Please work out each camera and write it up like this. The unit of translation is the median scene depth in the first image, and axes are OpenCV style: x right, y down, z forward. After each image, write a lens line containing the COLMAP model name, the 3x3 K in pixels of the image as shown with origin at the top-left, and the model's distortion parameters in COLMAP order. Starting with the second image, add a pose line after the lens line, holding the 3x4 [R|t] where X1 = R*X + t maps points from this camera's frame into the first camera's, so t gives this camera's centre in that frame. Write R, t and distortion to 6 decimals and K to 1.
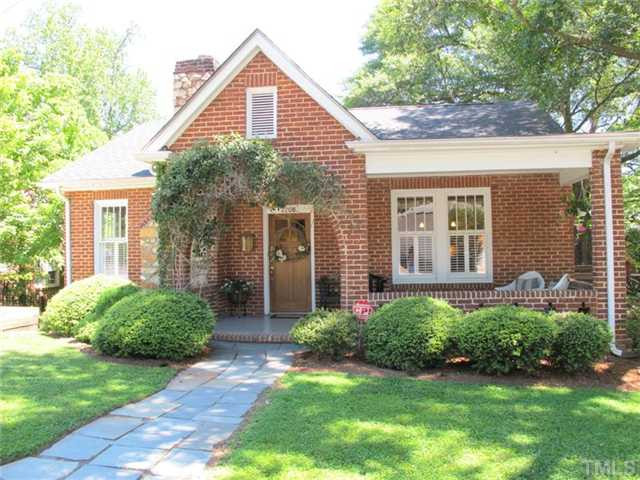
lens RADIAL K [[535.1, 0, 320.0], [0, 535.1, 240.0], [0, 0, 1]] dist [-0.164936, 0.127381]
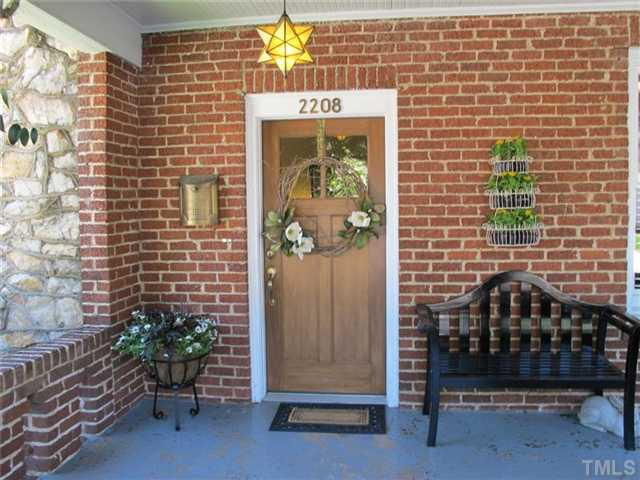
lens RADIAL K [[535.1, 0, 320.0], [0, 535.1, 240.0], [0, 0, 1]] dist [-0.164936, 0.127381]
pose [[0.999333, 0.002410, 0.036449, -0.071873], [-0.004744, 0.997933, 0.064088, 0.007438], [-0.036219, -0.064218, 0.997278, 0.654292]]
